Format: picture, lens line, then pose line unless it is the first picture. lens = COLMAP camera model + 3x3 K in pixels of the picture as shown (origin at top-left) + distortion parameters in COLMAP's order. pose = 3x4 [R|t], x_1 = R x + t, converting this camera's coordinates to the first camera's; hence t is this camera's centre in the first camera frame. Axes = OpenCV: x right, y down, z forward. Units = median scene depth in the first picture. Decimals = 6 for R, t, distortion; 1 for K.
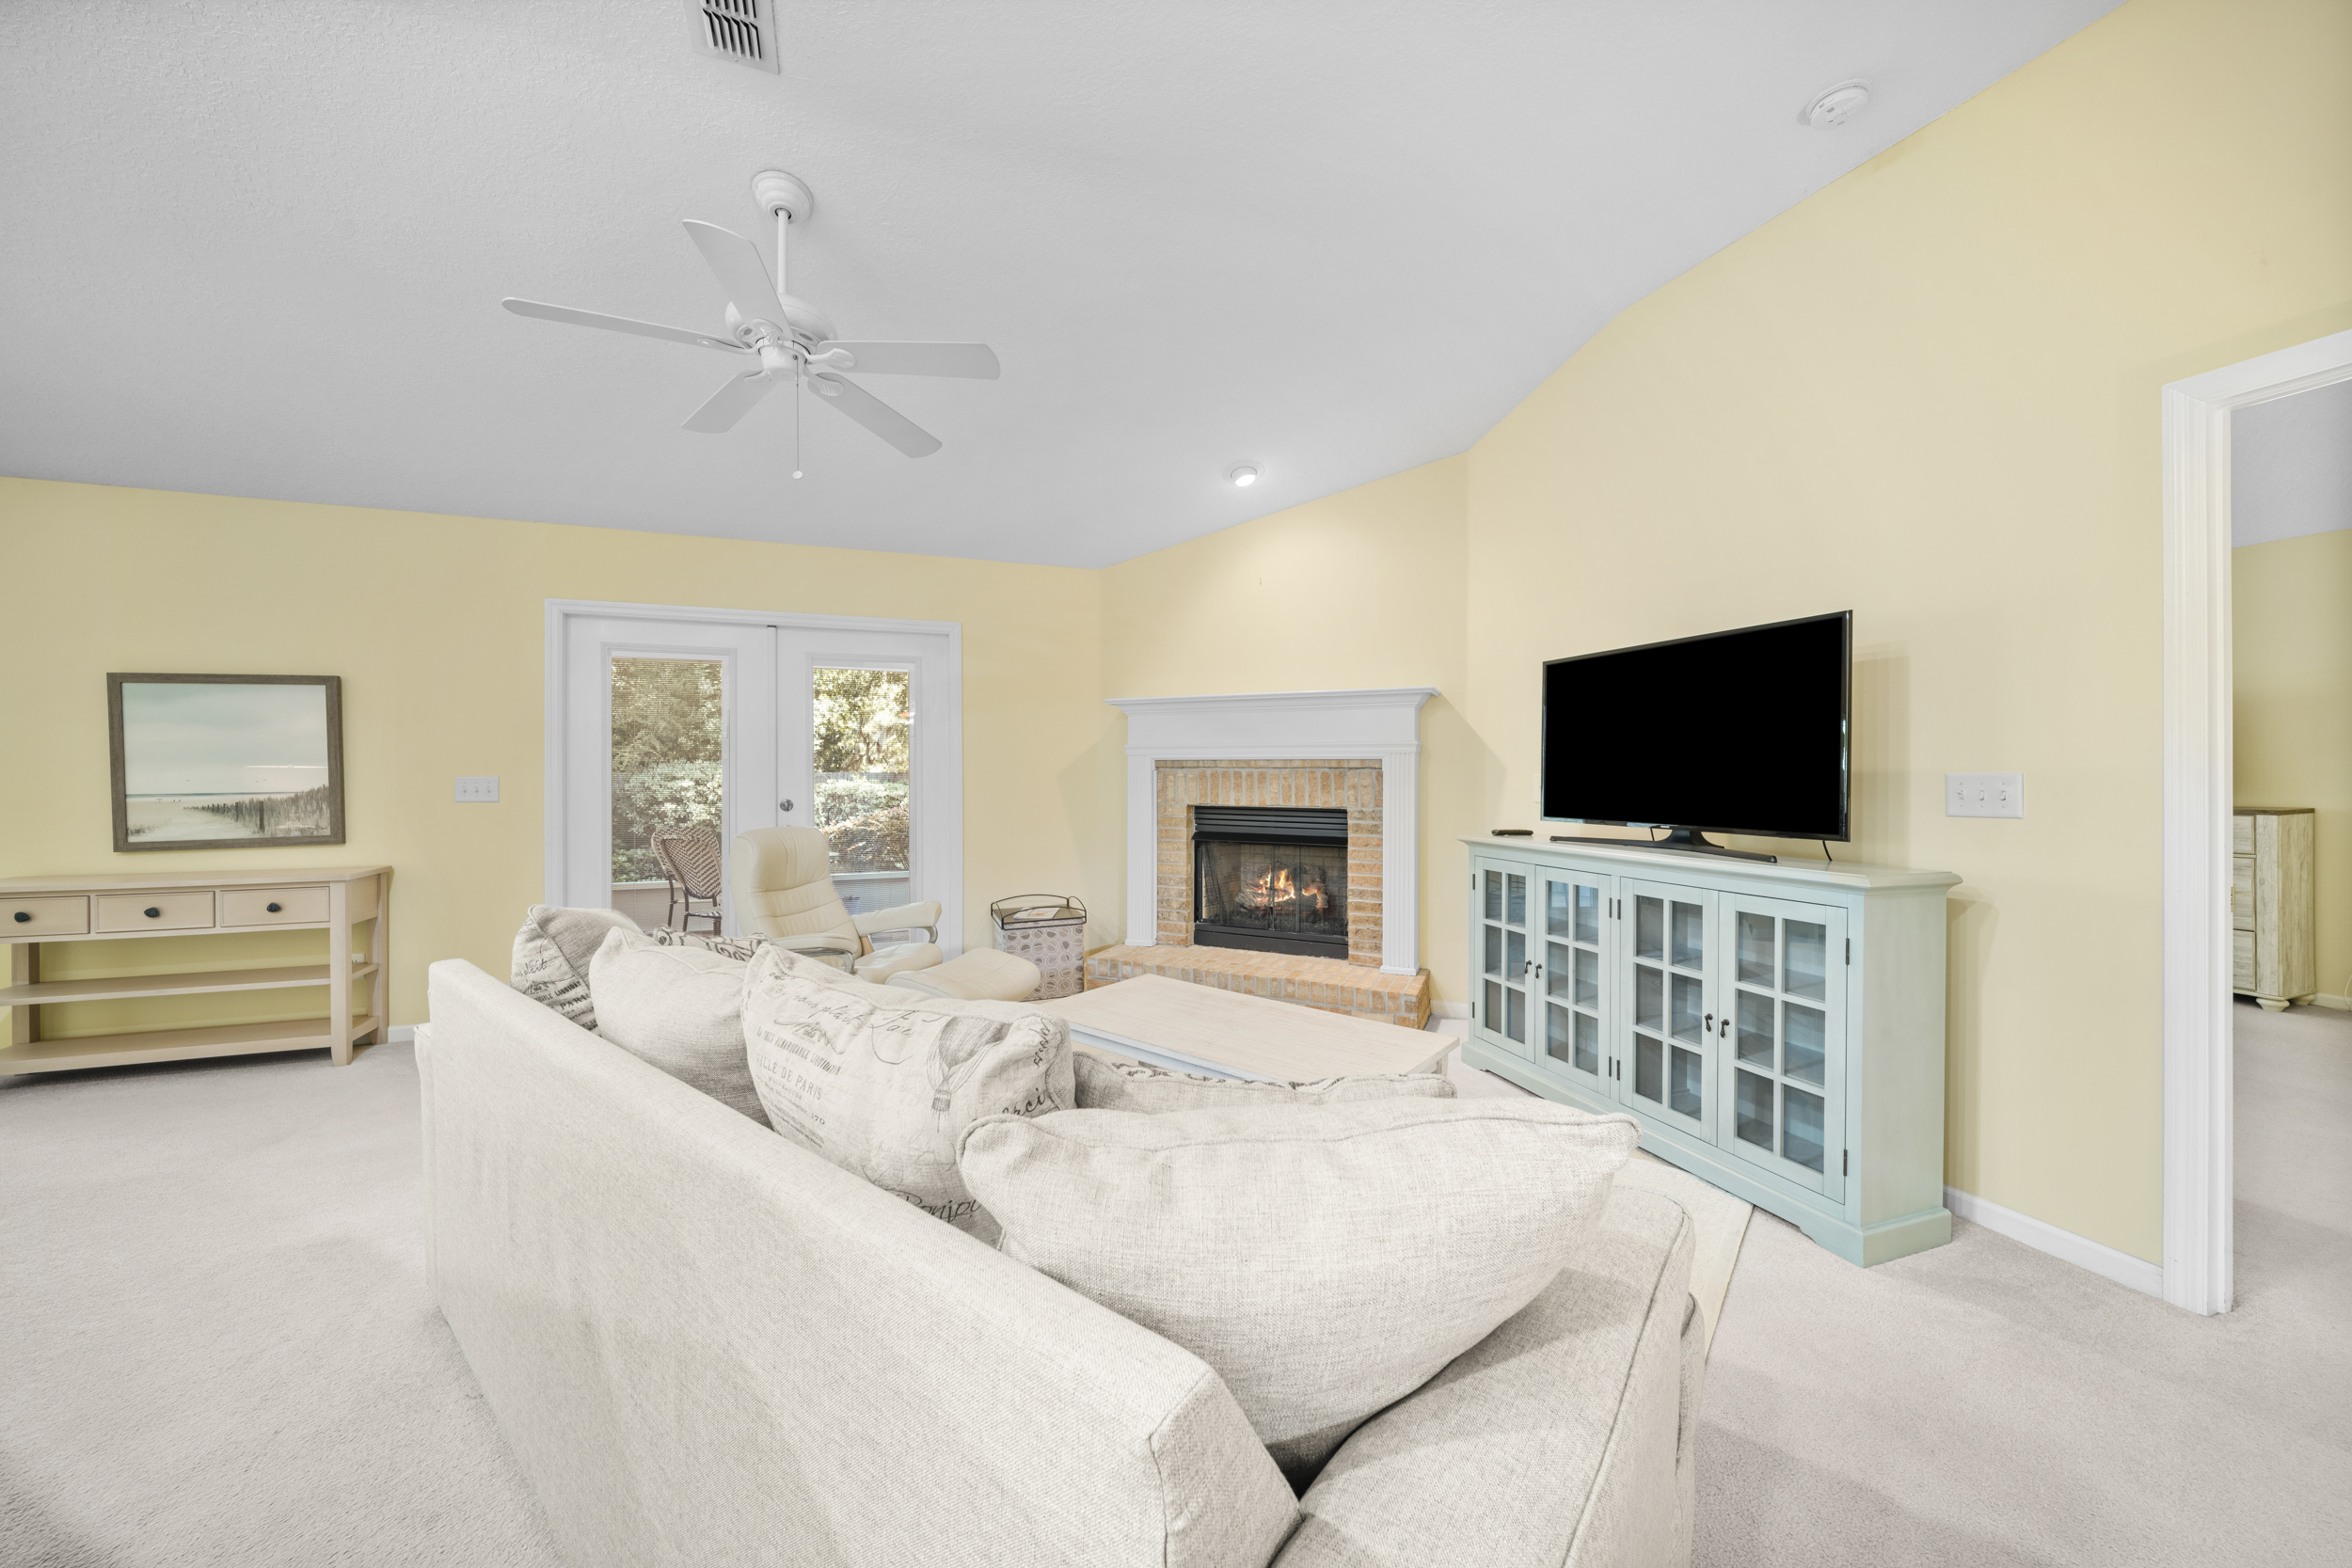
lens RADIAL K [[837.2, 0, 1169.4], [0, 837.2, 784.1], [0, 0, 1]] dist [0.002364, 0.000183]
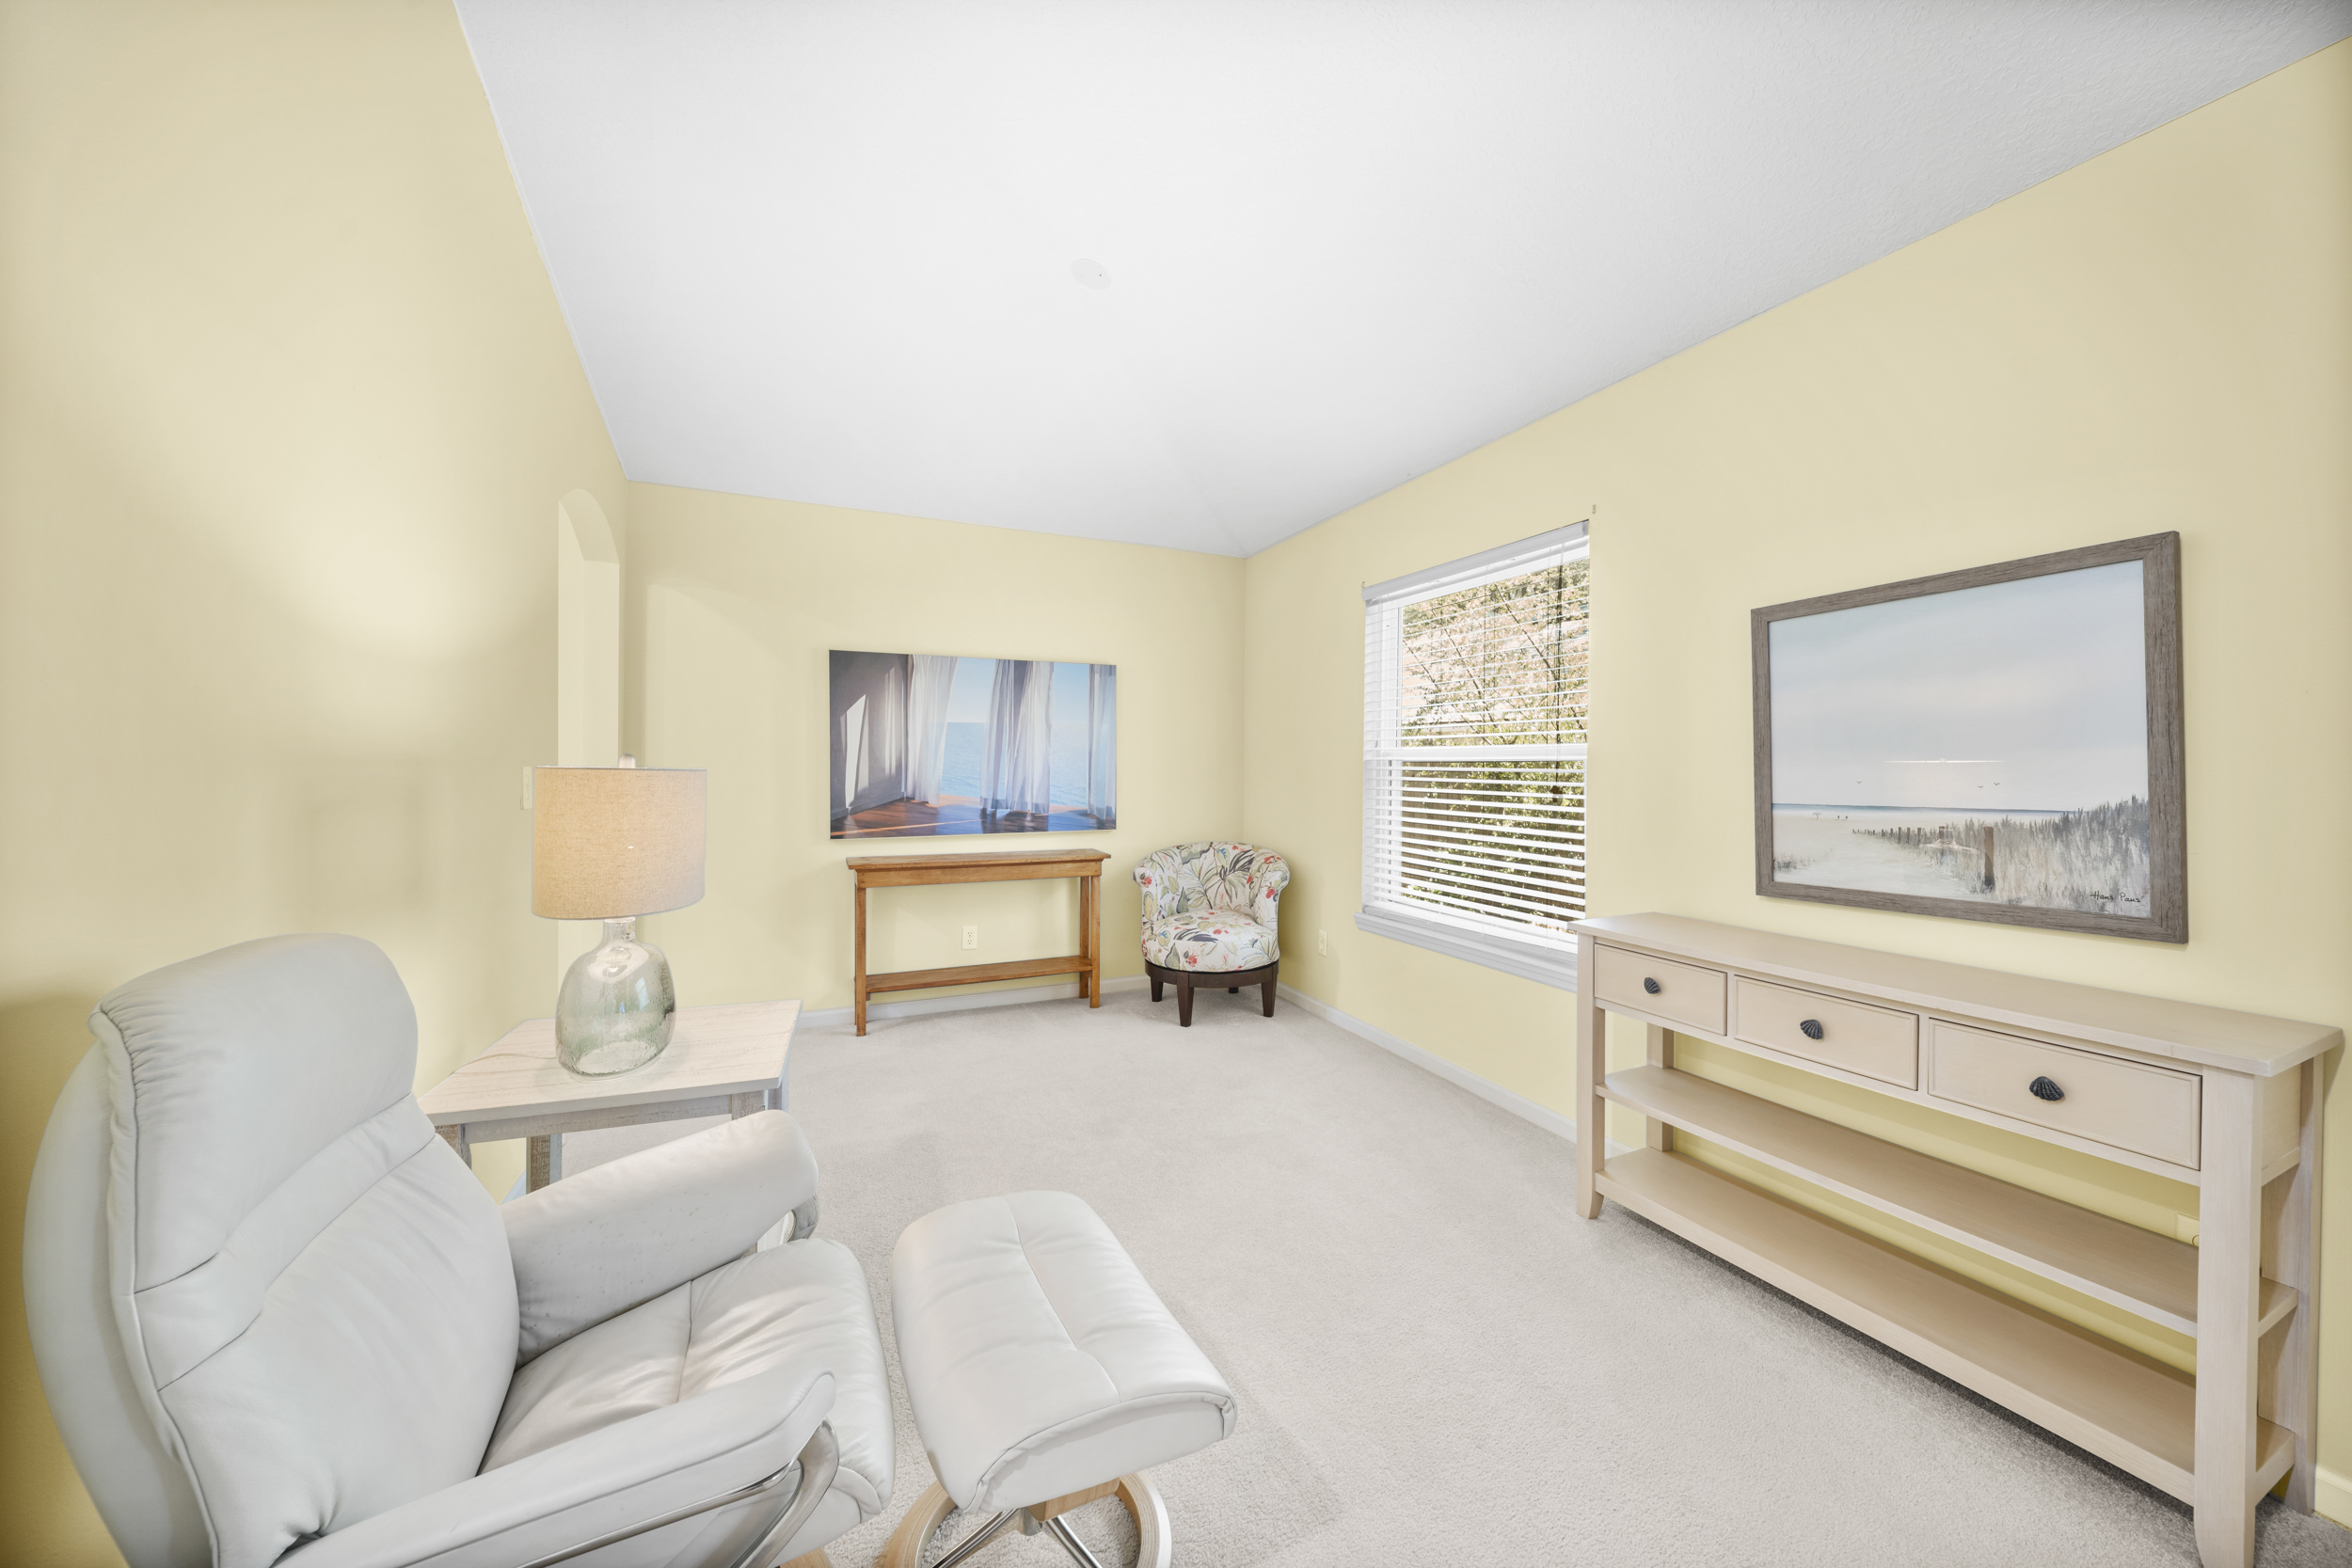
lens RADIAL K [[837.2, 0, 1169.9], [0, 837.2, 773.1], [0, 0, 1]] dist [0.002364, 0.000183]
pose [[0.069834, 0.003828, -0.997551, -0.630695], [-0.005978, 0.999976, 0.003419, -0.009315], [0.997541, 0.005725, 0.069855, 0.493926]]
